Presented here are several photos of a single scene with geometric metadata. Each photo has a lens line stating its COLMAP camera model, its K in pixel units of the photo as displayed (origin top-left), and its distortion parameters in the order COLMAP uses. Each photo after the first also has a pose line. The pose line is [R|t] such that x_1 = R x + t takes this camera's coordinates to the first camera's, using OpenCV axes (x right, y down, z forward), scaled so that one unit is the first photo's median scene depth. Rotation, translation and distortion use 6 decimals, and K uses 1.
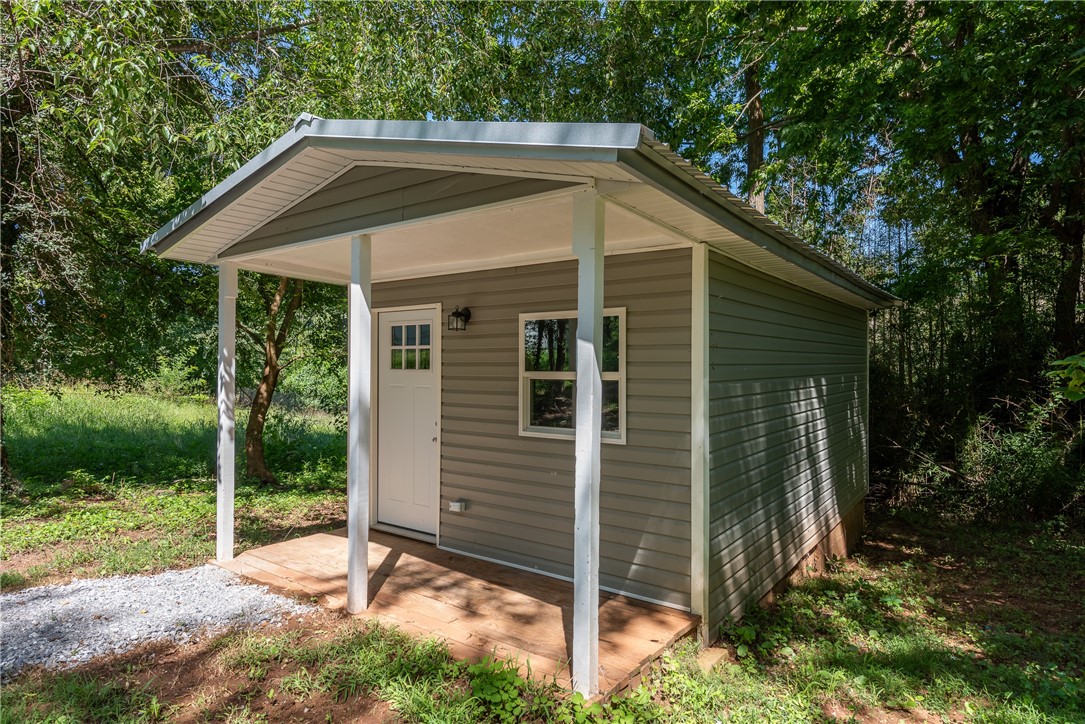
lens RADIAL K [[626.6, 0, 544.7], [0, 626.6, 363.6], [0, 0, 1]] dist [0.025348, -0.000323]
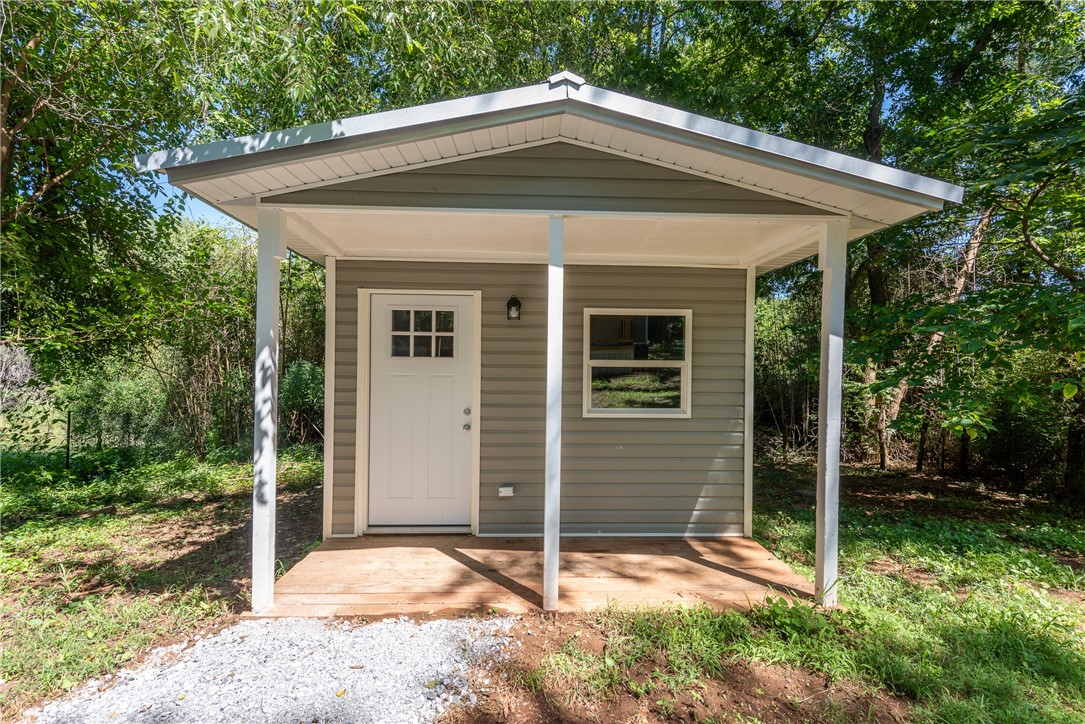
lens RADIAL K [[513.7, 0, 547.5], [0, 513.7, 363.8], [0, 0, 1]] dist [0.005929, 0.000694]
pose [[0.778999, 0.001023, 0.627024, -0.672519], [-0.011123, 0.999864, 0.012187, 0.009377], [-0.626926, -0.016468, 0.778905, 0.338190]]
